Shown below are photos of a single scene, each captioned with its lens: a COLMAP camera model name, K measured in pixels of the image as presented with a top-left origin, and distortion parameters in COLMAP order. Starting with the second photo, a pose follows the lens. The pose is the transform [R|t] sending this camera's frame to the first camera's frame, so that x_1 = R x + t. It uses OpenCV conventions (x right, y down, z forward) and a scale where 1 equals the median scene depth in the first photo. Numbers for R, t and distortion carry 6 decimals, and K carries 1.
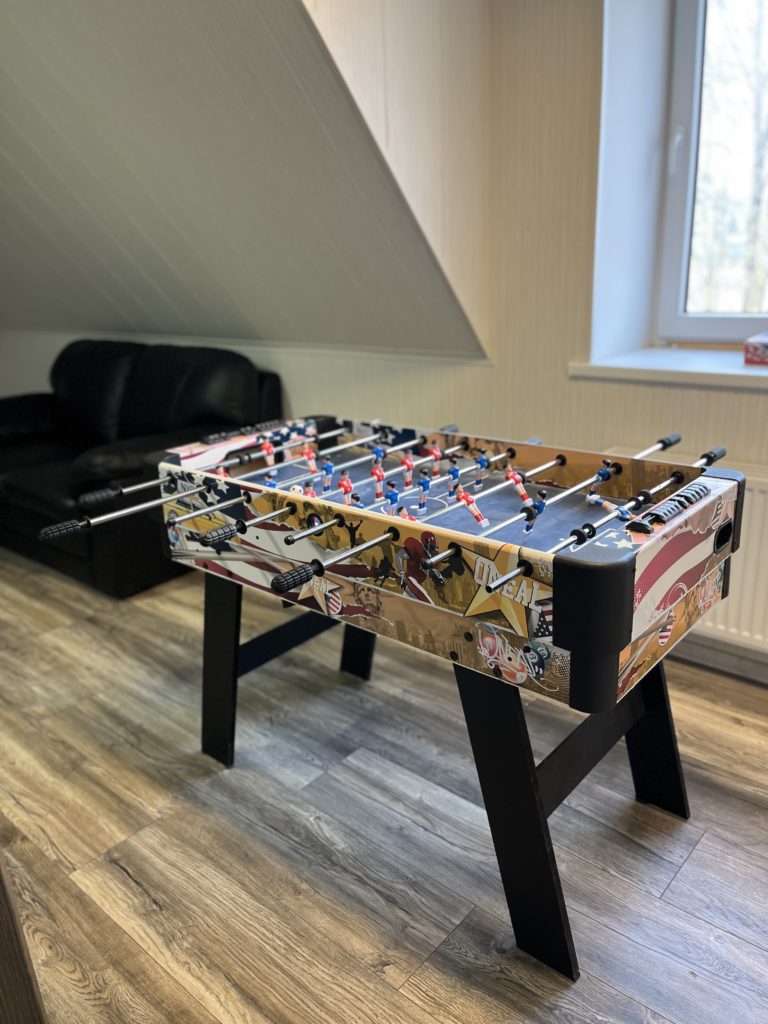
lens RADIAL K [[777.1, 0, 384.7], [0, 777.1, 521.9], [0, 0, 1]] dist [0.041689, -0.053241]
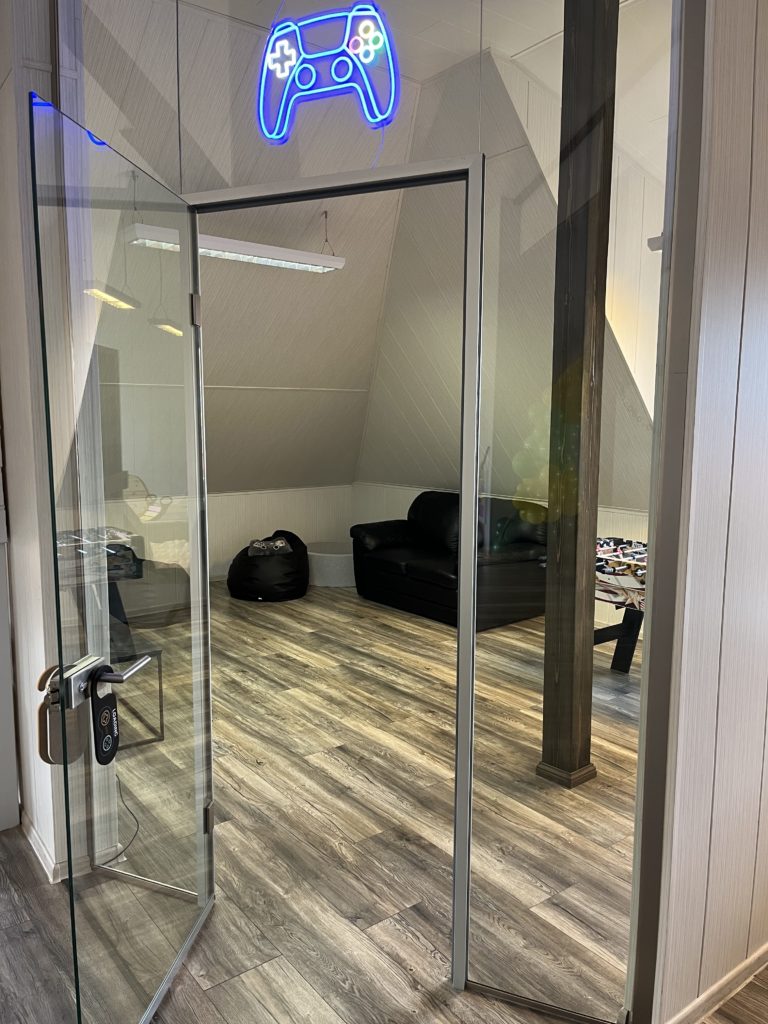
lens RADIAL K [[777.1, 0, 383.6], [0, 777.1, 512.8], [0, 0, 1]] dist [0.041689, -0.053241]
pose [[0.980511, 0.071441, -0.183016, -0.280929], [-0.107356, 0.974996, -0.194569, 0.247793], [0.164540, 0.210425, 0.963664, -1.044041]]
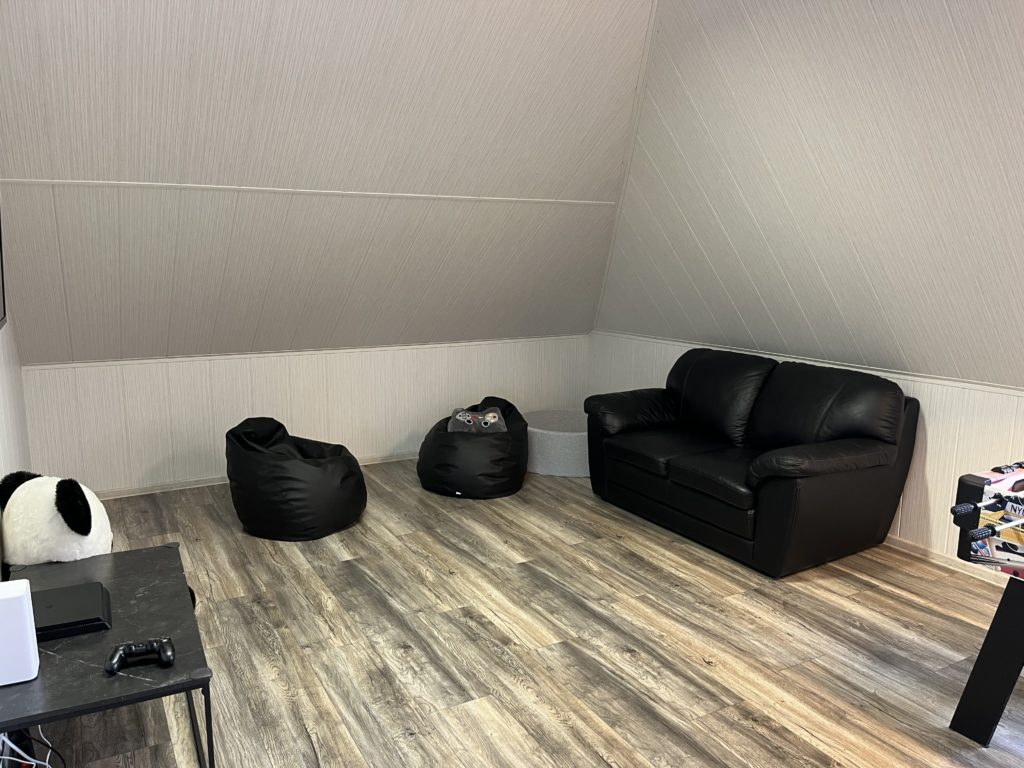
lens RADIAL K [[777.1, 0, 505.7], [0, 777.1, 387.8], [0, 0, 1]] dist [0.041689, -0.053241]
pose [[0.940950, 0.105133, -0.321808, -0.450537], [-0.153072, 0.979965, -0.127426, 0.036028], [0.301964, 0.169161, 0.938191, -0.330185]]
